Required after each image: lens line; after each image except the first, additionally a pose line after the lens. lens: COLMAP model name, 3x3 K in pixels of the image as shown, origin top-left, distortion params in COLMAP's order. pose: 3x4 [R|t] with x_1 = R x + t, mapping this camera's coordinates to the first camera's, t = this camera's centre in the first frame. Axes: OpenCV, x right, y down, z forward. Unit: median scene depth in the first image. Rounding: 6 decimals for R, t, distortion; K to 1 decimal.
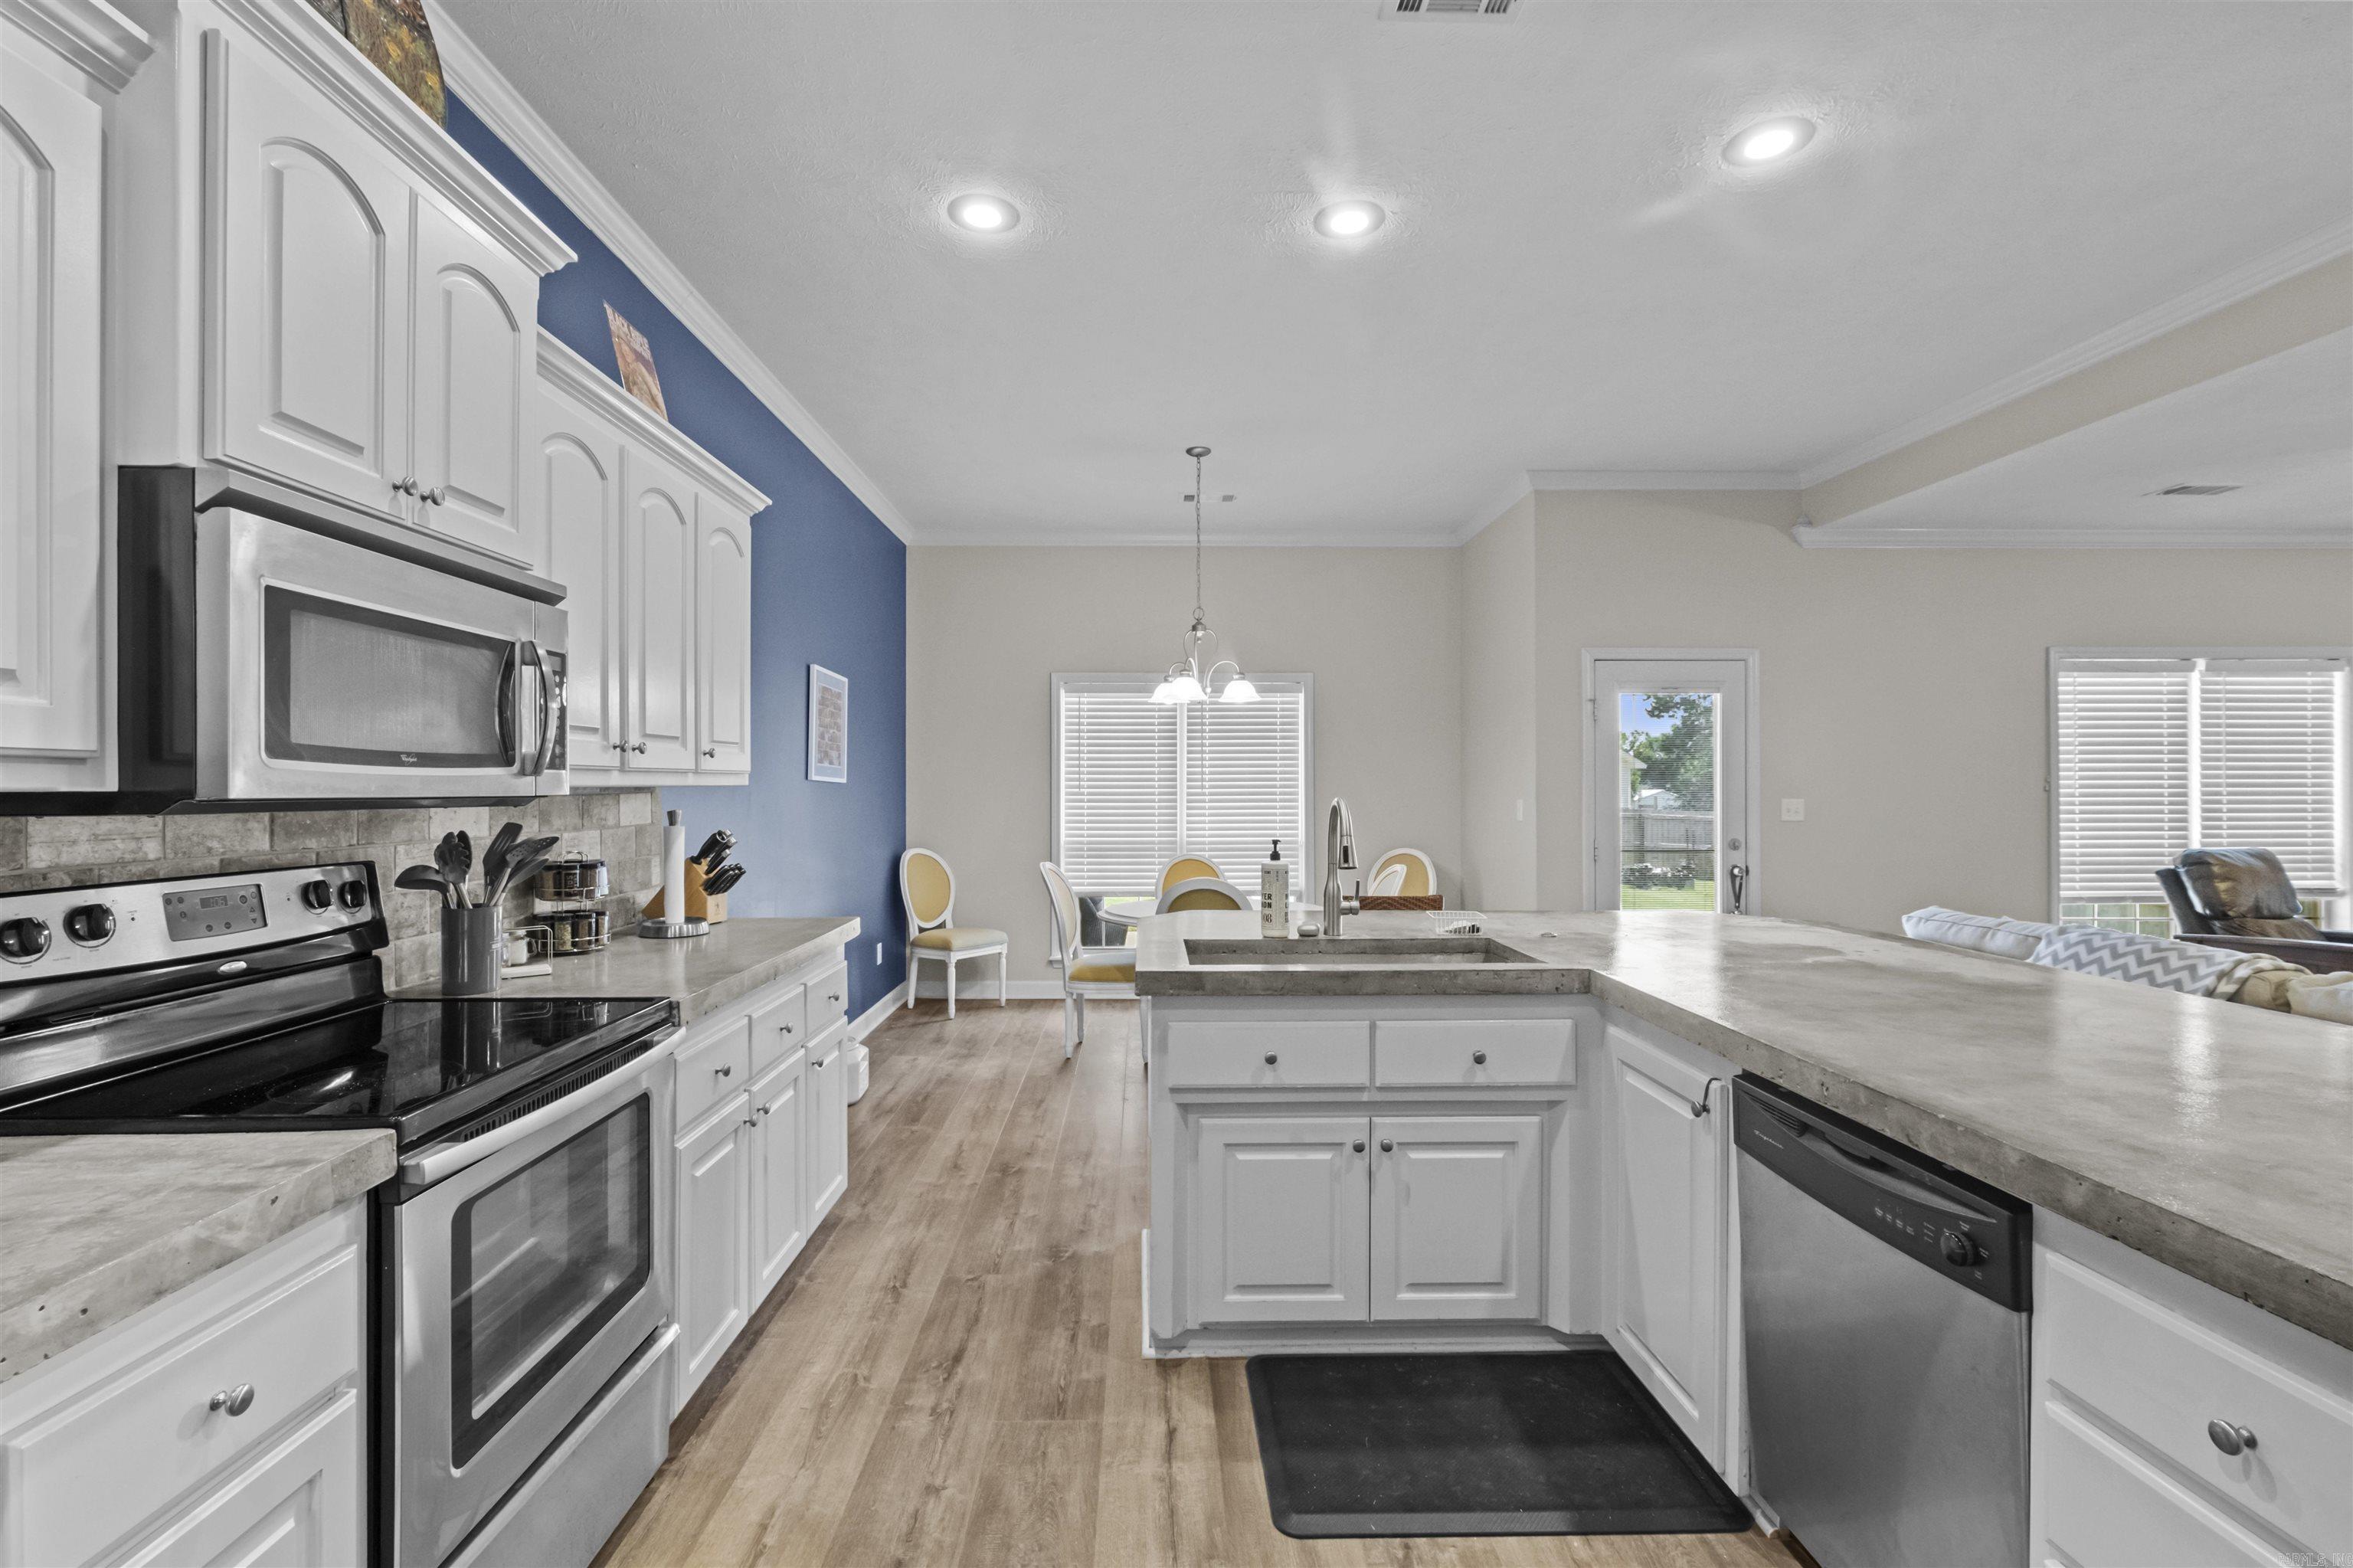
lens RADIAL K [[1032.6, 0, 1162.8], [0, 1032.6, 780.6], [0, 0, 1]] dist [0.000484, -0.000548]
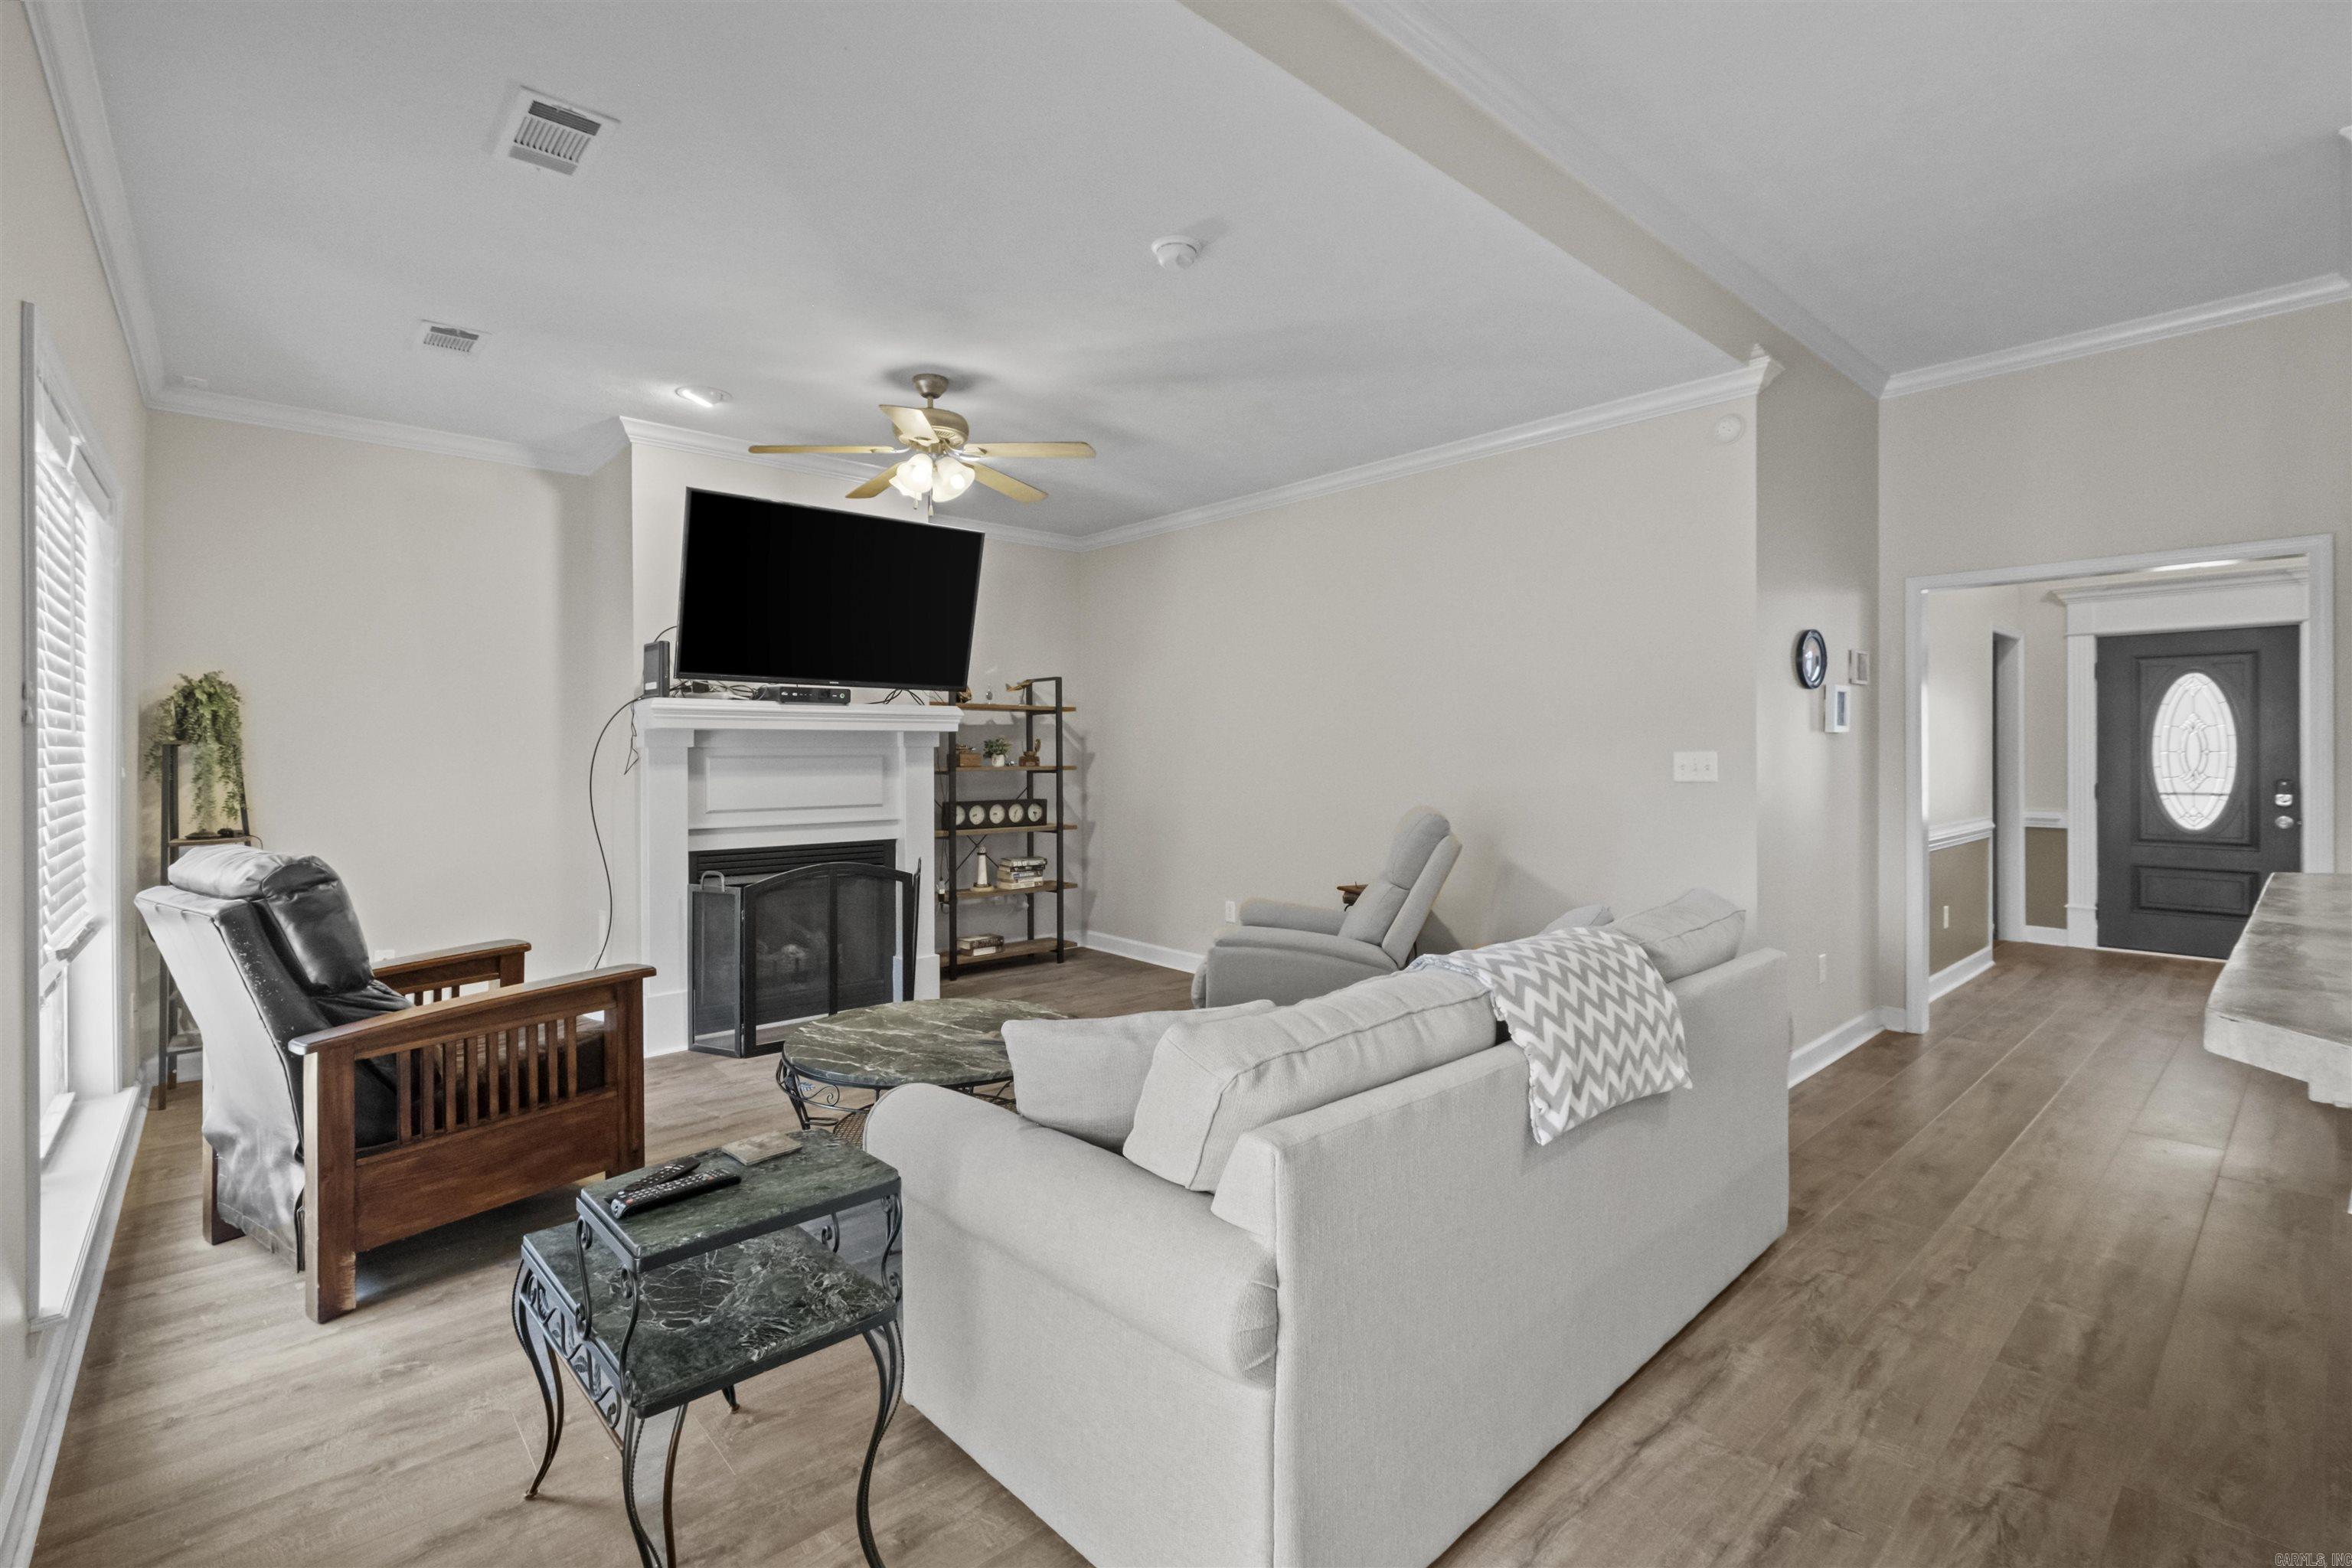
lens RADIAL K [[1048.9, 0, 1172.8], [0, 1048.9, 752.9], [0, 0, 1]] dist [-0.000805, -0.000019]
pose [[-0.648914, 0.001698, 0.760860, 0.655342], [-0.000543, 0.999996, -0.002695, 0.036922], [-0.760862, -0.002162, -0.648911, 1.755139]]
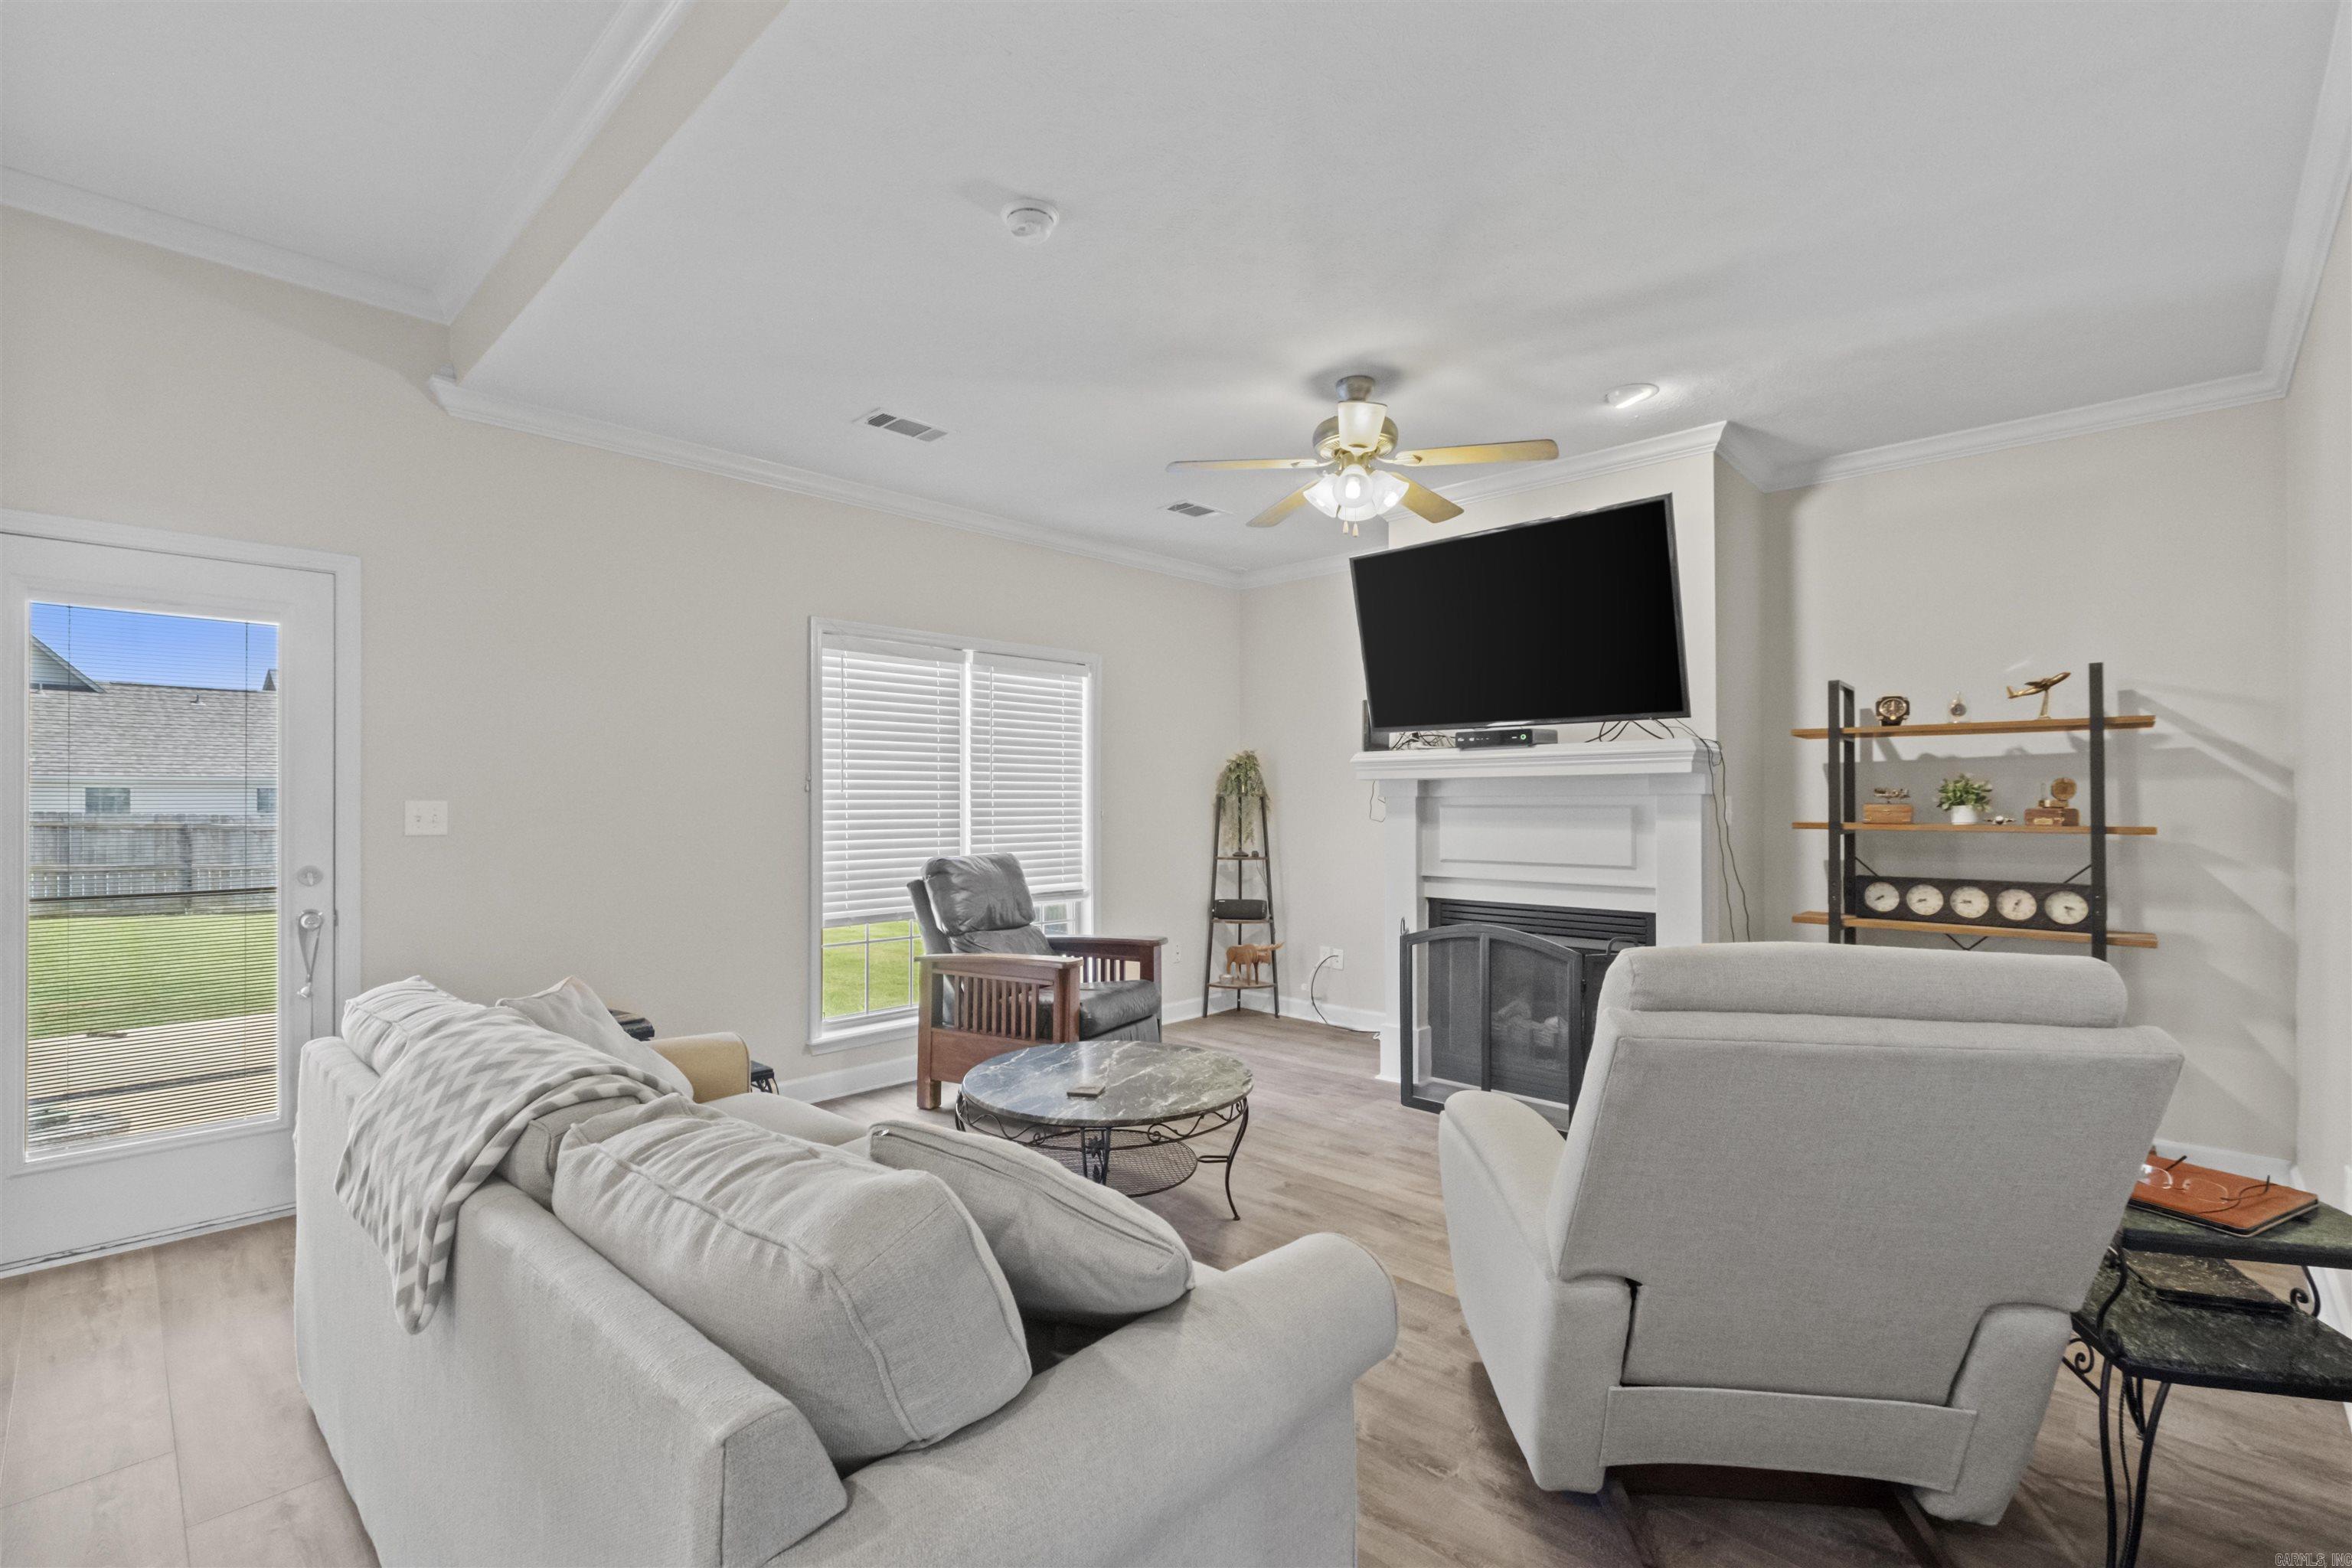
lens RADIAL K [[1038.7, 0, 1155.5], [0, 1038.7, 797.5], [0, 0, 1]] dist [-0.002976, 0.000019]
pose [[0.711943, 0.003185, 0.702230, 0.890295], [-0.001646, 0.999995, -0.002867, 0.031042], [-0.702236, 0.000885, 0.711944, 0.418959]]
